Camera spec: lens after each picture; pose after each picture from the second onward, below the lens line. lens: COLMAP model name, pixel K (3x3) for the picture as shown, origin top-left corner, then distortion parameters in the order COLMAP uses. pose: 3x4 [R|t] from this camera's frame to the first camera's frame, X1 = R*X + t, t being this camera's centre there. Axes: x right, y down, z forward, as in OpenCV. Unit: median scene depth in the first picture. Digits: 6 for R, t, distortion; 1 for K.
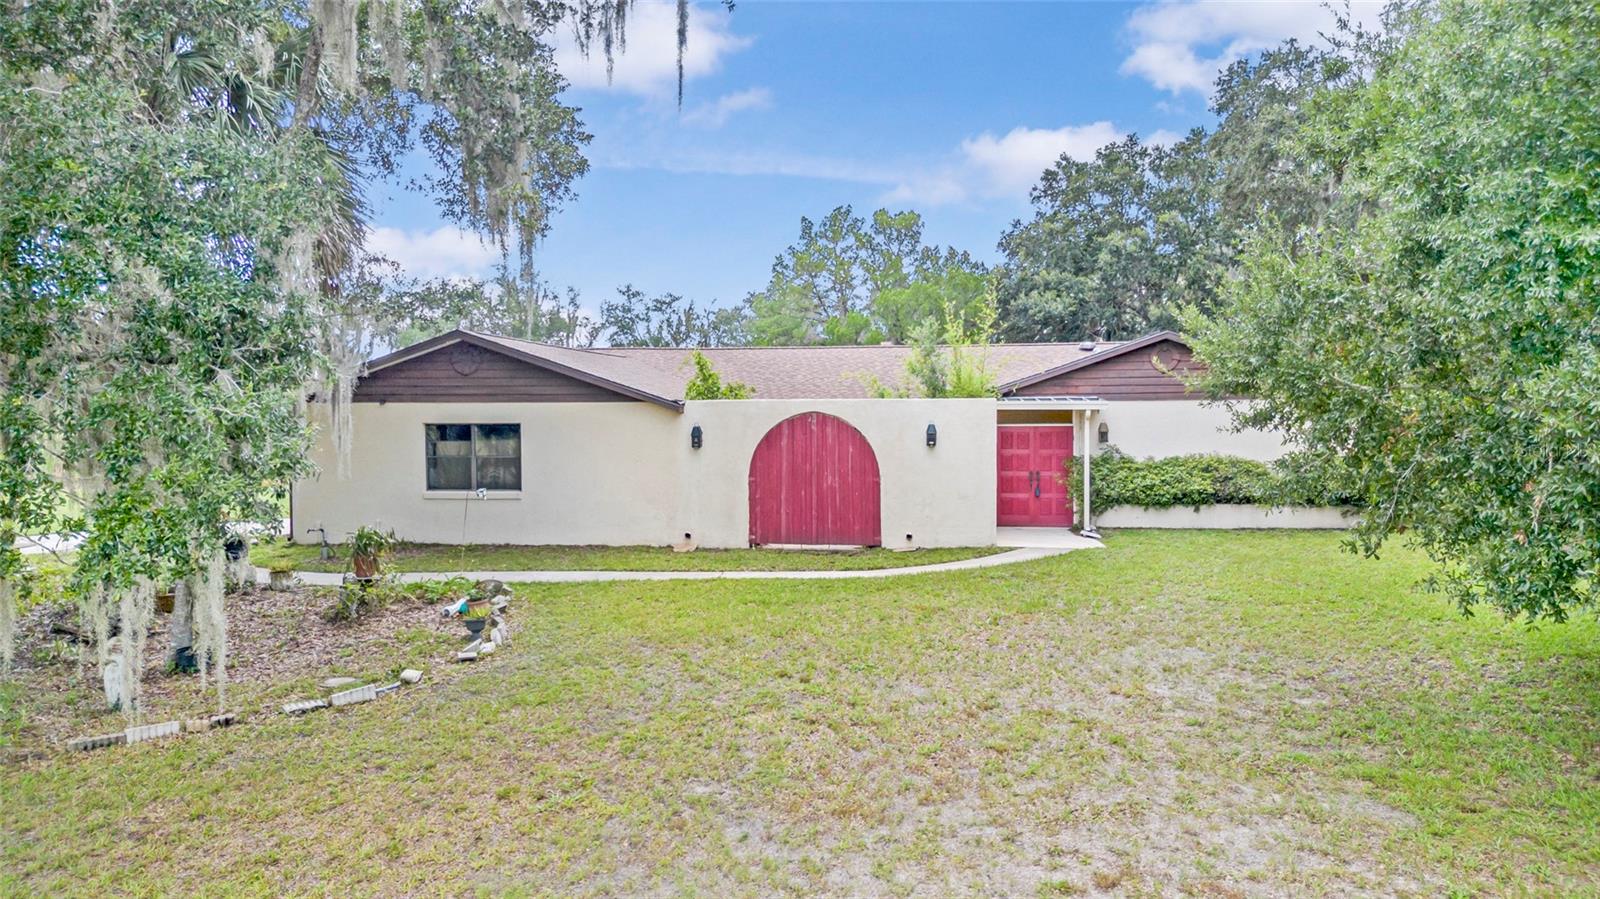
lens RADIAL K [[1145.7, 0, 795.3], [0, 1145.7, 455.8], [0, 0, 1]] dist [0.036916, -0.014275]
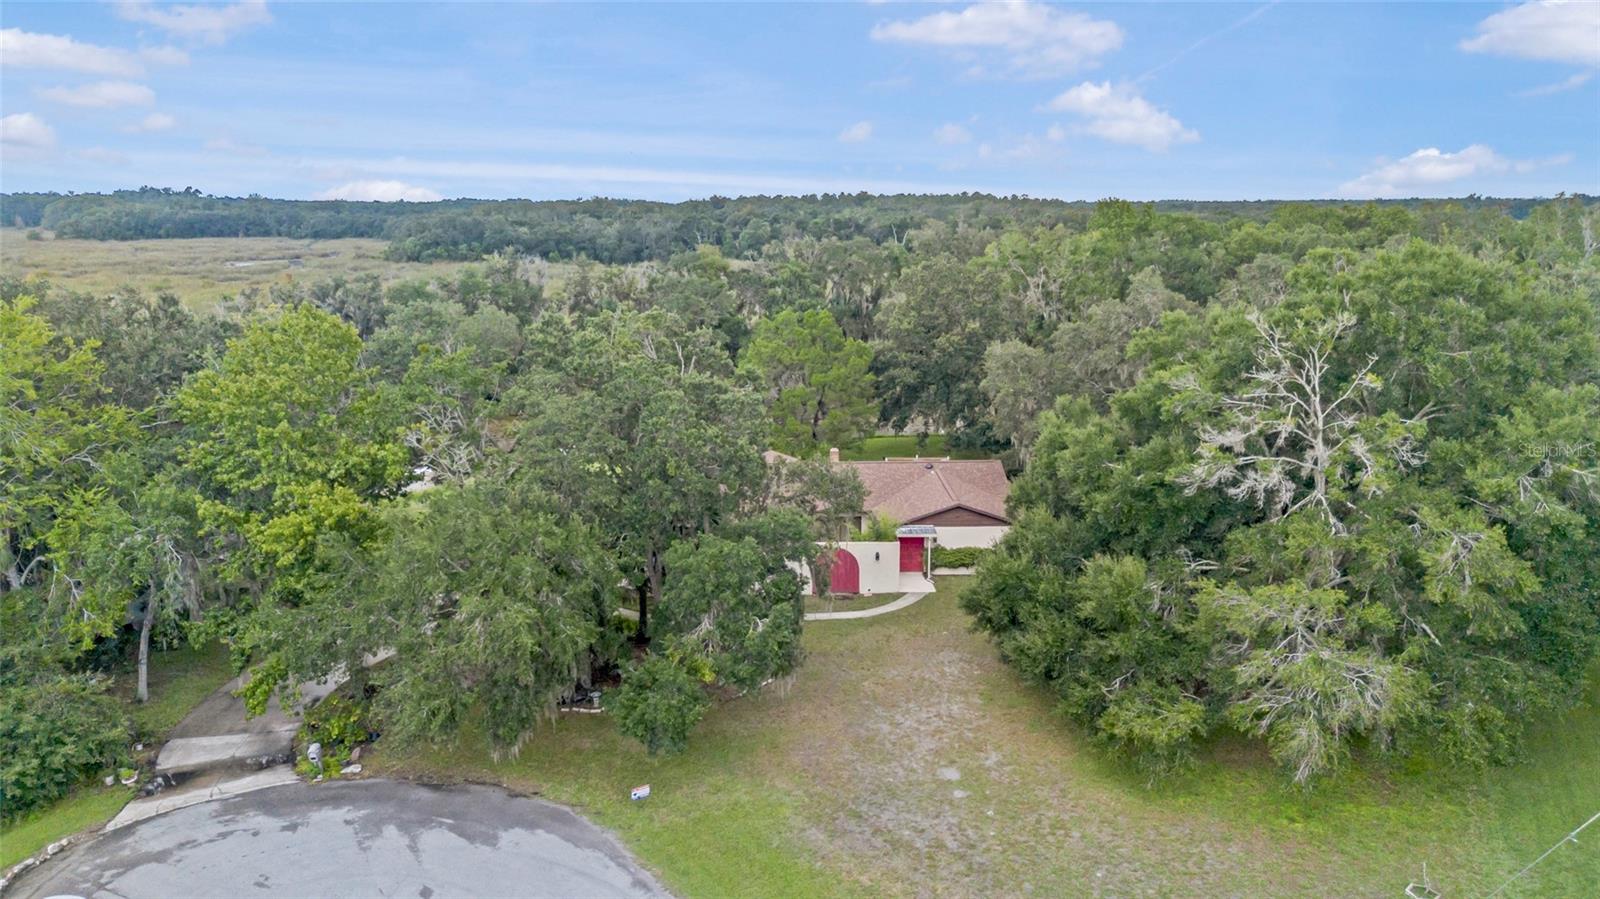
lens RADIAL K [[1145.7, 0, 803.2], [0, 1145.7, 452.2], [0, 0, 1]] dist [0.036916, -0.014275]
pose [[0.988690, -0.028046, 0.147325, -0.449722], [0.002360, 0.985146, 0.171703, -0.717869], [-0.149952, -0.169414, 0.974071, -1.615506]]
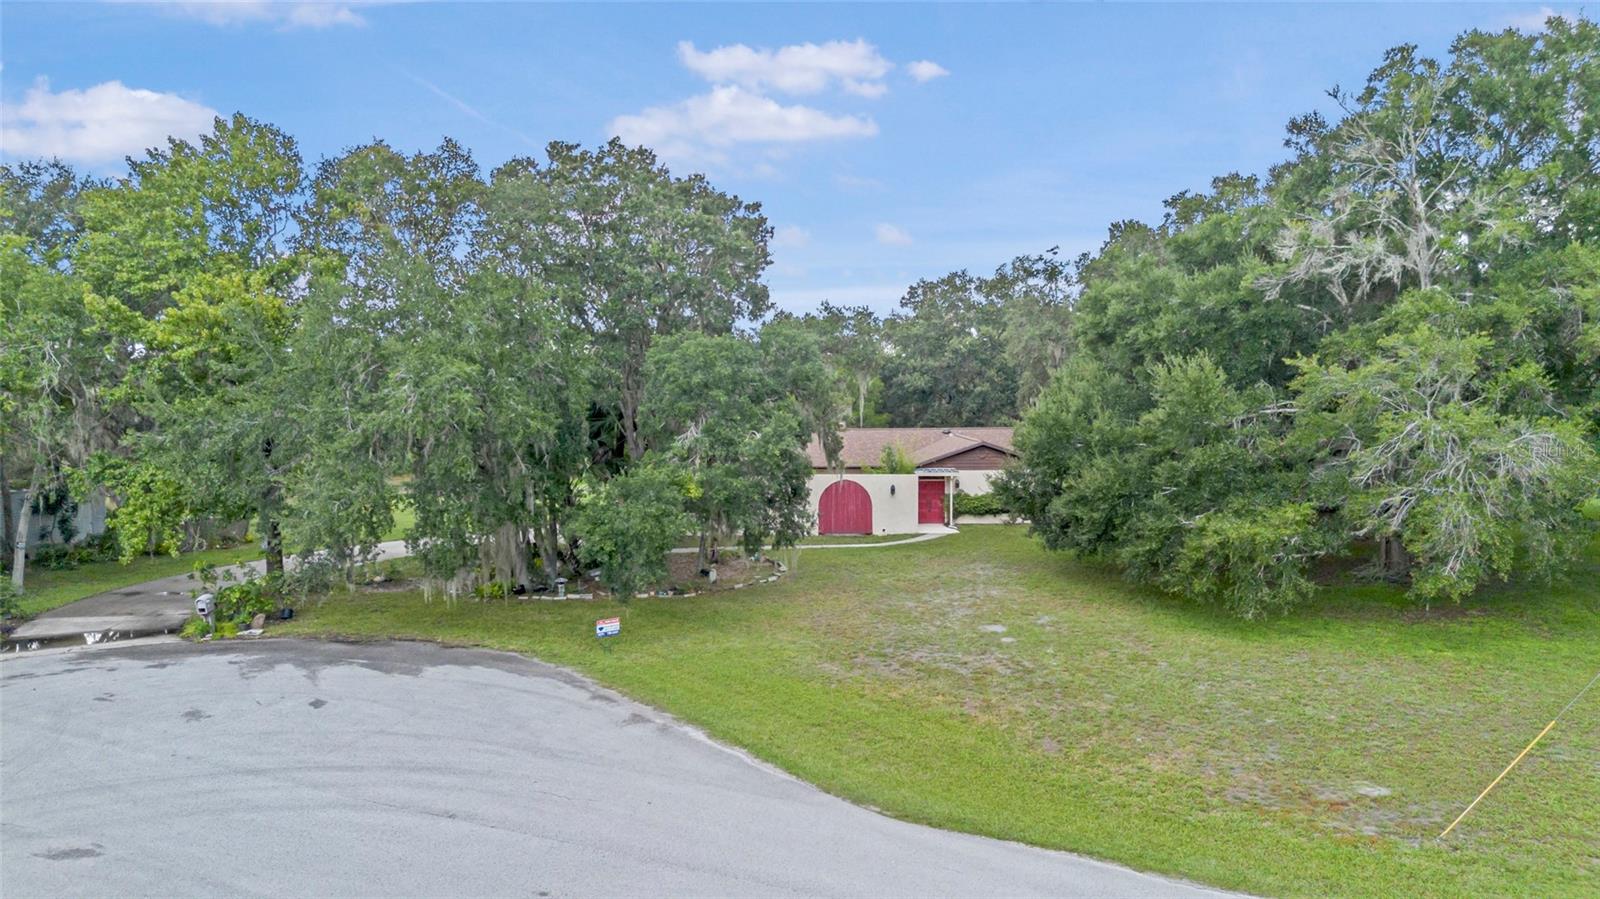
lens RADIAL K [[1145.7, 0, 799.1], [0, 1145.7, 453.0], [0, 0, 1]] dist [0.036916, -0.014275]
pose [[0.989018, -0.008304, 0.147564, -0.424649], [0.005339, 0.999776, 0.020475, -0.140833], [-0.147701, -0.019463, 0.988841, -1.357892]]
